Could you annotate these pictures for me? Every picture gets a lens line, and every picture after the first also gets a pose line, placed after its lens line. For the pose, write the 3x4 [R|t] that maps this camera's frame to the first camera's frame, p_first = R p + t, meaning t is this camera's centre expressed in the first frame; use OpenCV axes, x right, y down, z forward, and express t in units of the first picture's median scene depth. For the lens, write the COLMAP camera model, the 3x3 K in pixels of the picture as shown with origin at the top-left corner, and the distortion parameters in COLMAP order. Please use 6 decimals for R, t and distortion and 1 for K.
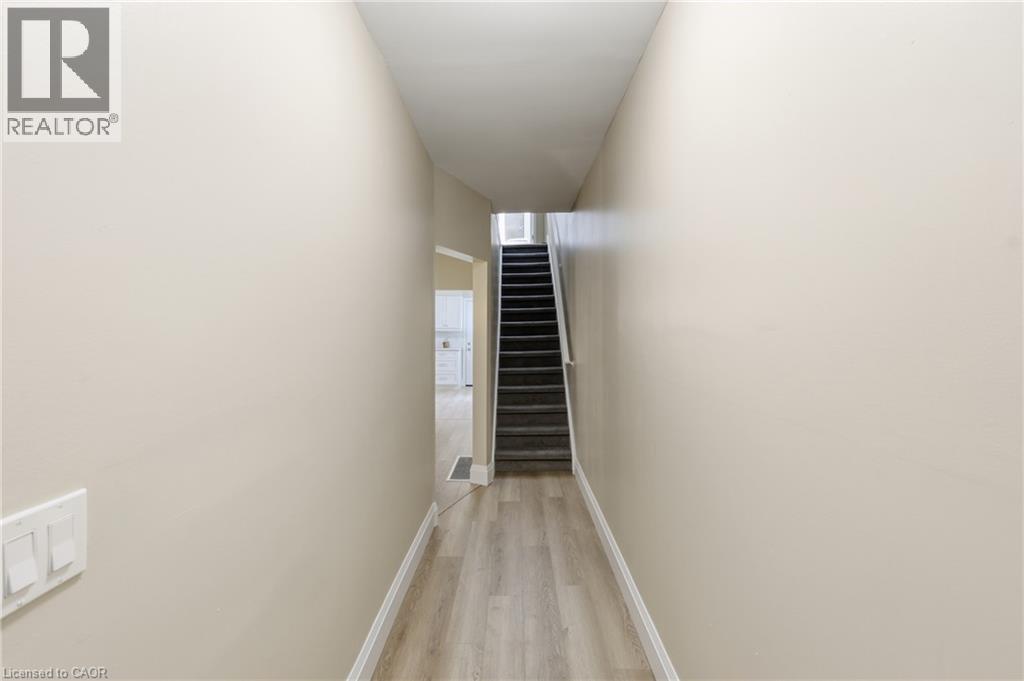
lens RADIAL K [[415.7, 0, 505.6], [0, 415.7, 335.6], [0, 0, 1]] dist [-0.002095, -0.000343]
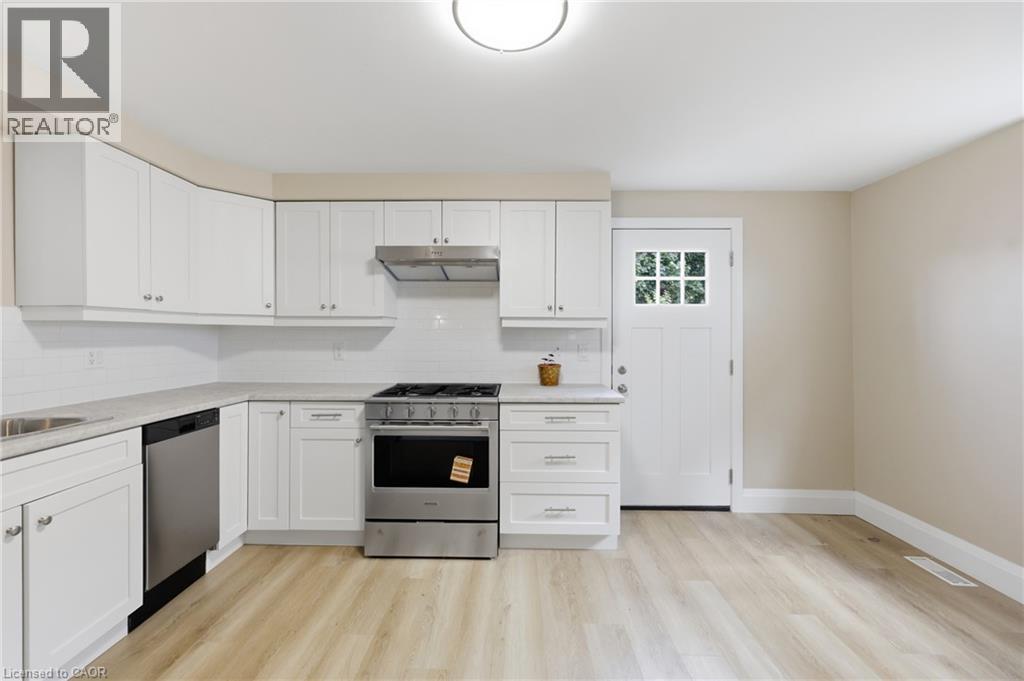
lens RADIAL K [[415.7, 0, 505.6], [0, 415.7, 335.6], [0, 0, 1]] dist [-0.002095, -0.000343]
pose [[0.999992, 0.003112, -0.002529, -0.172076], [-0.003118, 0.999992, -0.002381, -0.004425], [0.002522, 0.002389, 0.999994, 0.702141]]
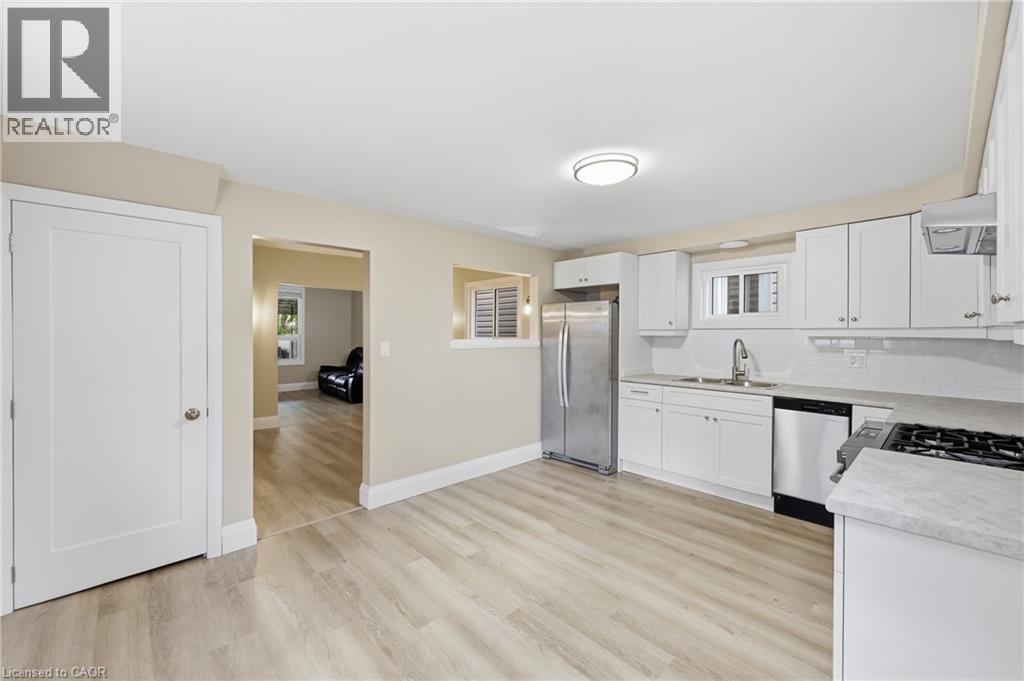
lens RADIAL K [[416.1, 0, 505.2], [0, 416.1, 329.8], [0, 0, 1]] dist [-0.000743, -0.000149]
pose [[-0.716607, -0.007063, -0.697442, 0.035455], [-0.008878, 0.999960, -0.001005, -0.014016], [0.697421, 0.005471, -0.716641, 0.960812]]
